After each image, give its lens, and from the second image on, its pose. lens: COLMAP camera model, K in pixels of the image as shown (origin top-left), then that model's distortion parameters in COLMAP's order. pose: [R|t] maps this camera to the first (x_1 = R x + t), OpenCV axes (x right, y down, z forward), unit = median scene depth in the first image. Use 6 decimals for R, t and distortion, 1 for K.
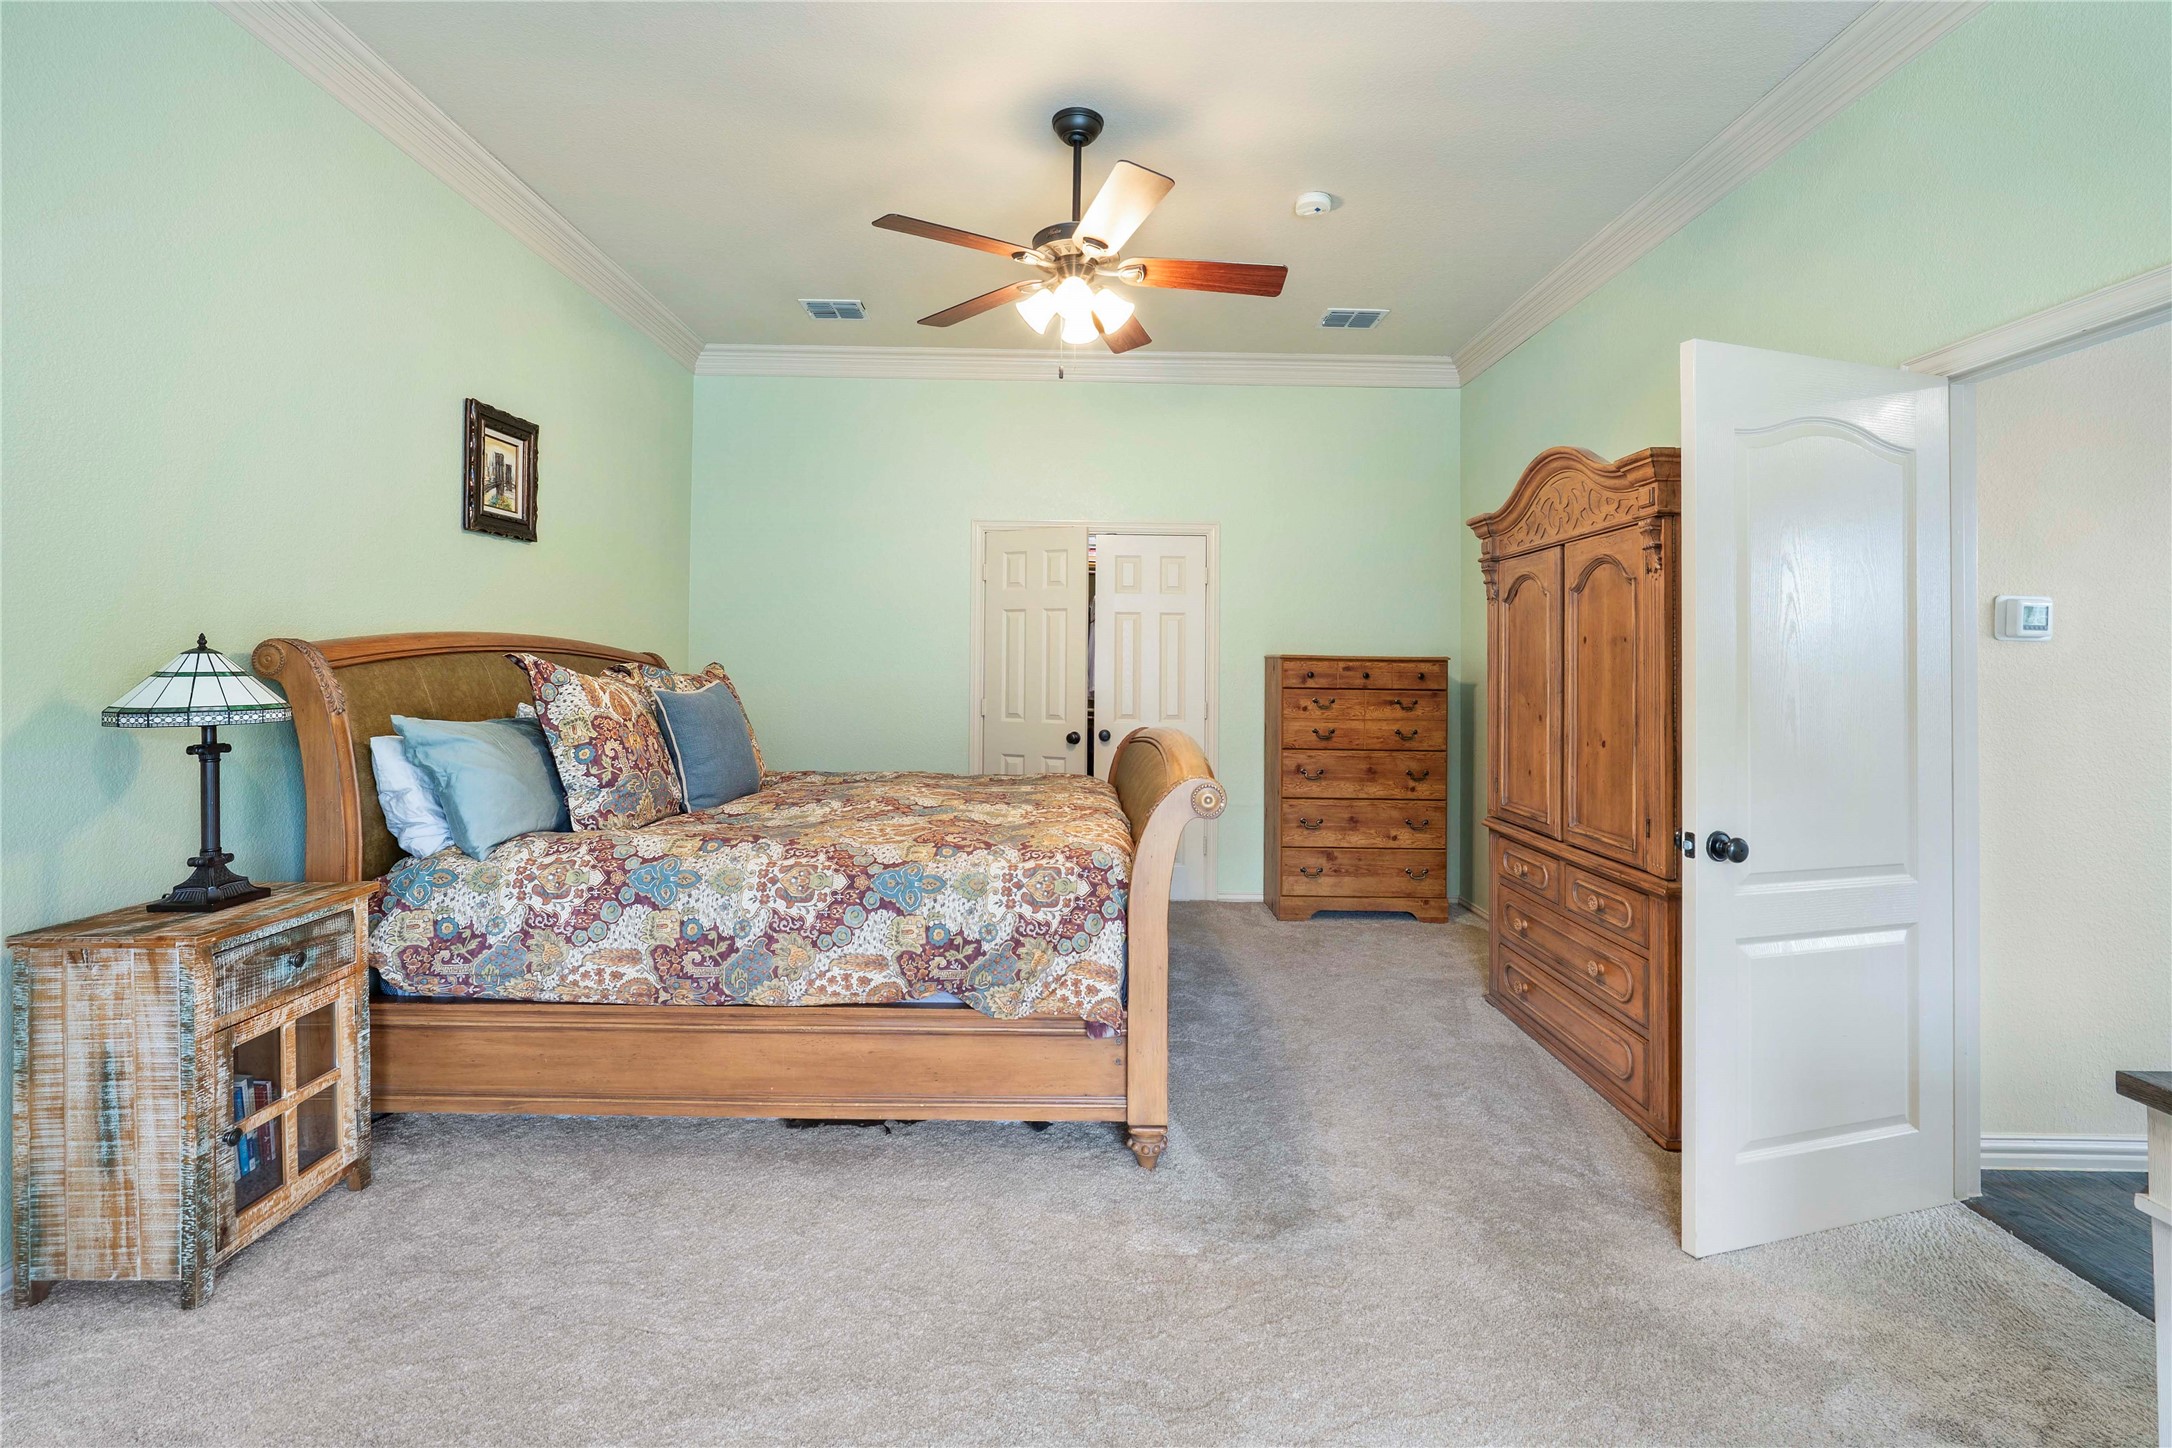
lens RADIAL K [[881.5, 0, 1090.5], [0, 881.5, 685.5], [0, 0, 1]] dist [-0.007602, 0.000079]
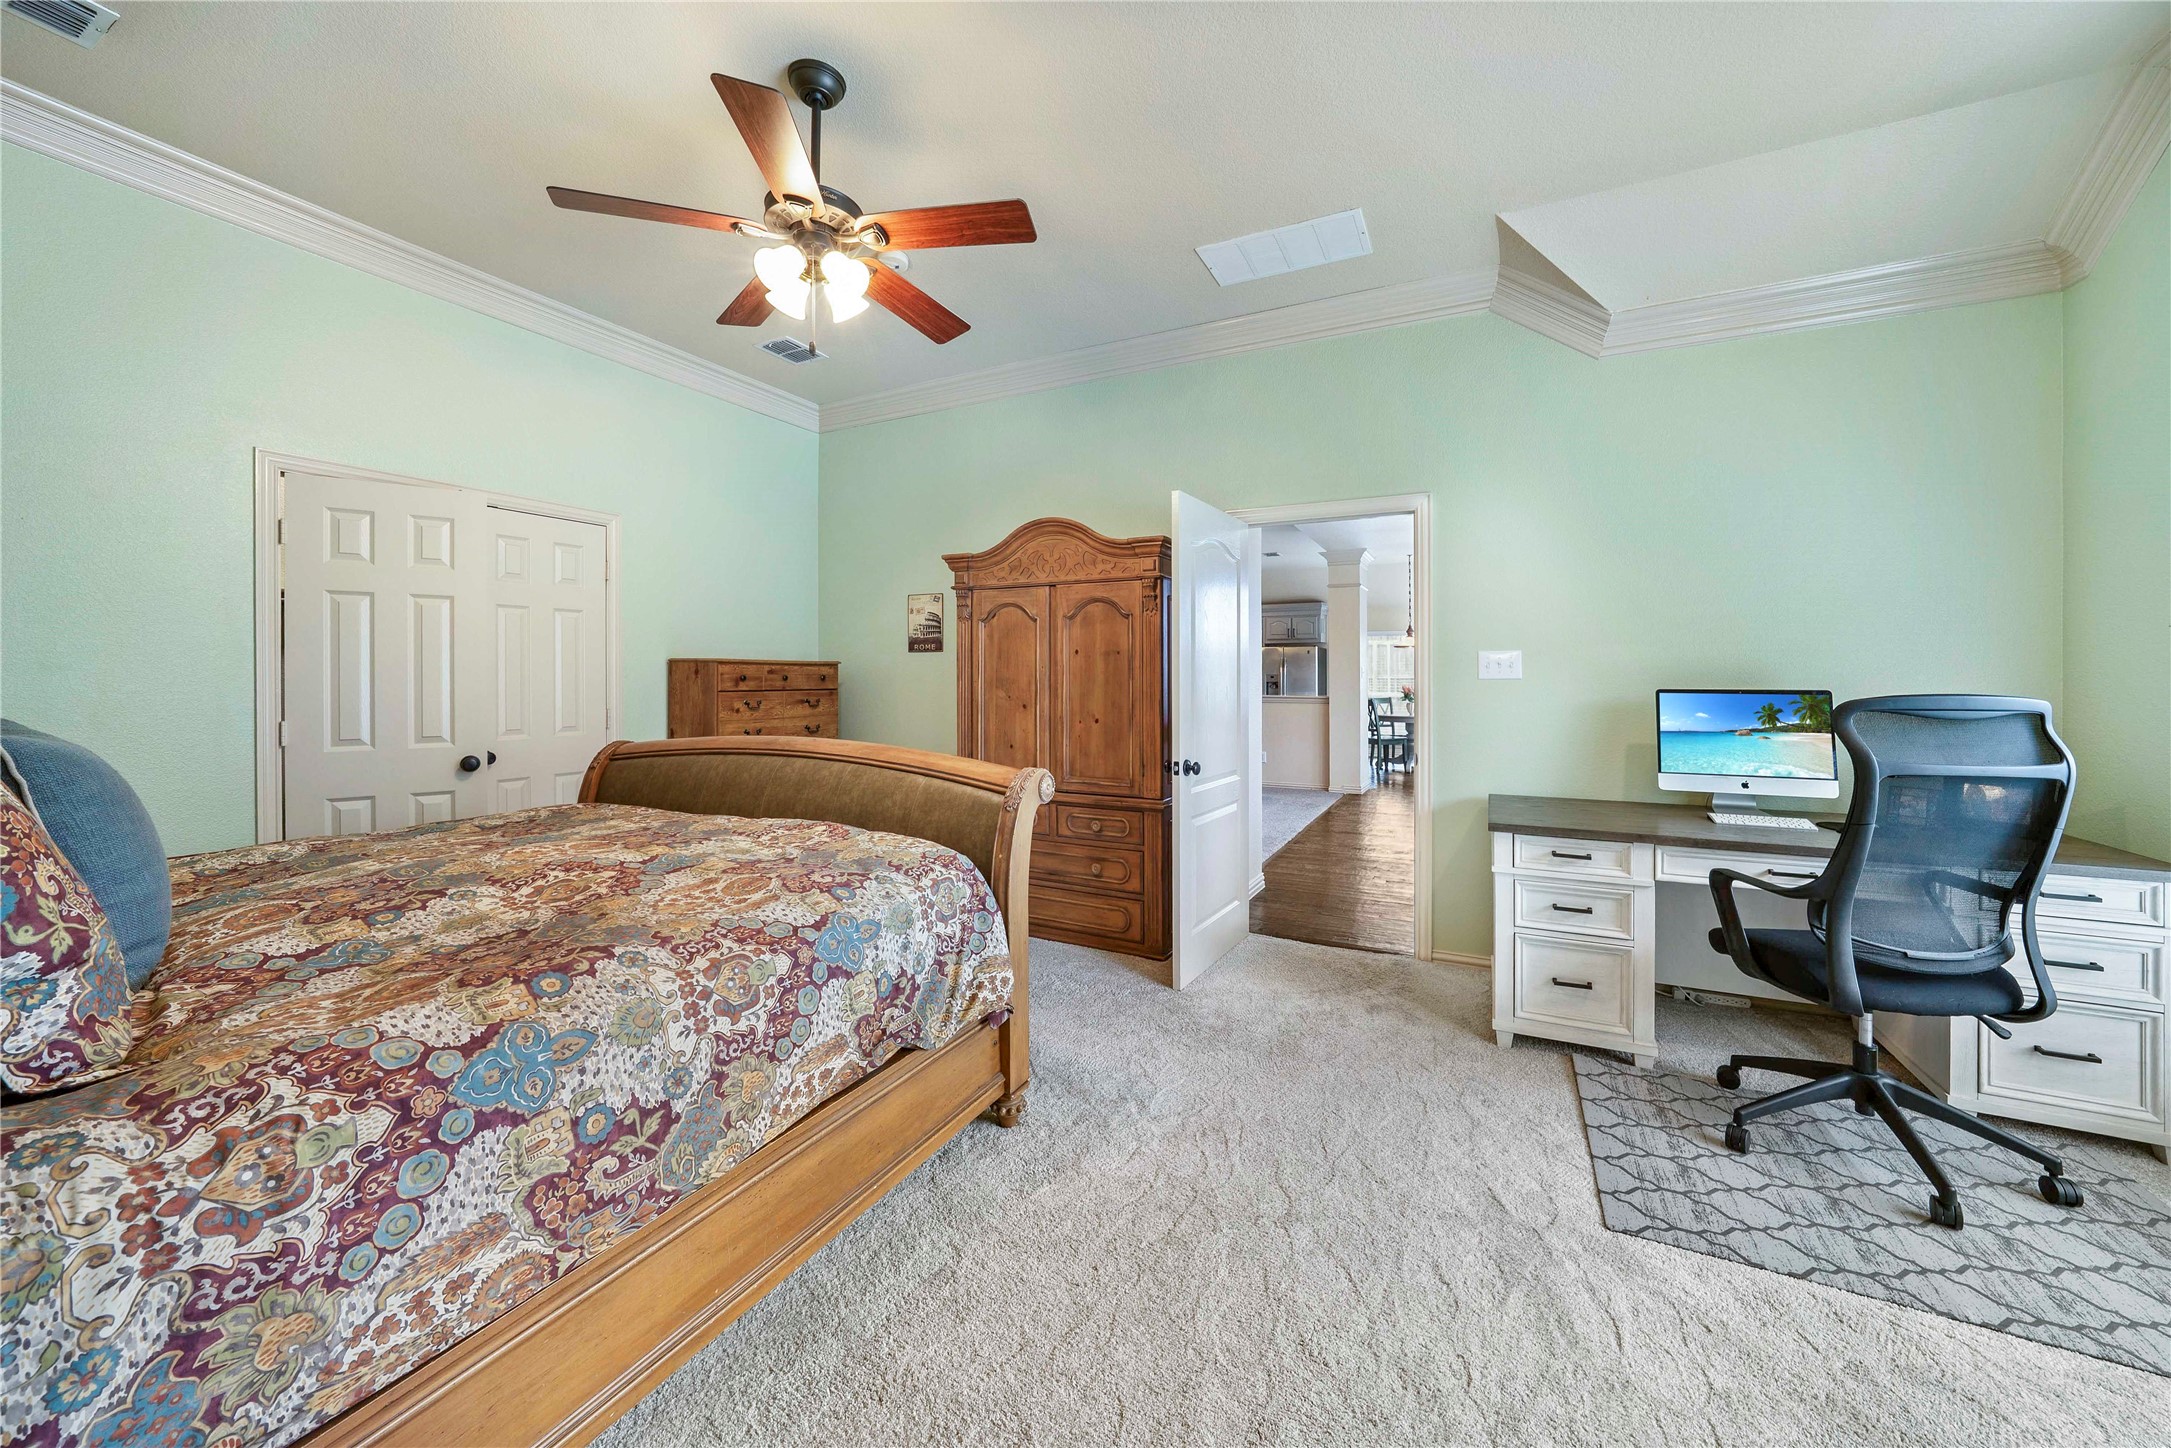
lens RADIAL K [[754.5, 0, 1093.7], [0, 754.5, 700.2], [0, 0, 1]] dist [-0.029256, 0.005487]
pose [[0.491379, -0.039316, 0.870058, -0.609453], [0.019577, 0.999227, 0.034096, -0.015233], [-0.870726, 0.000279, 0.491769, 0.398170]]
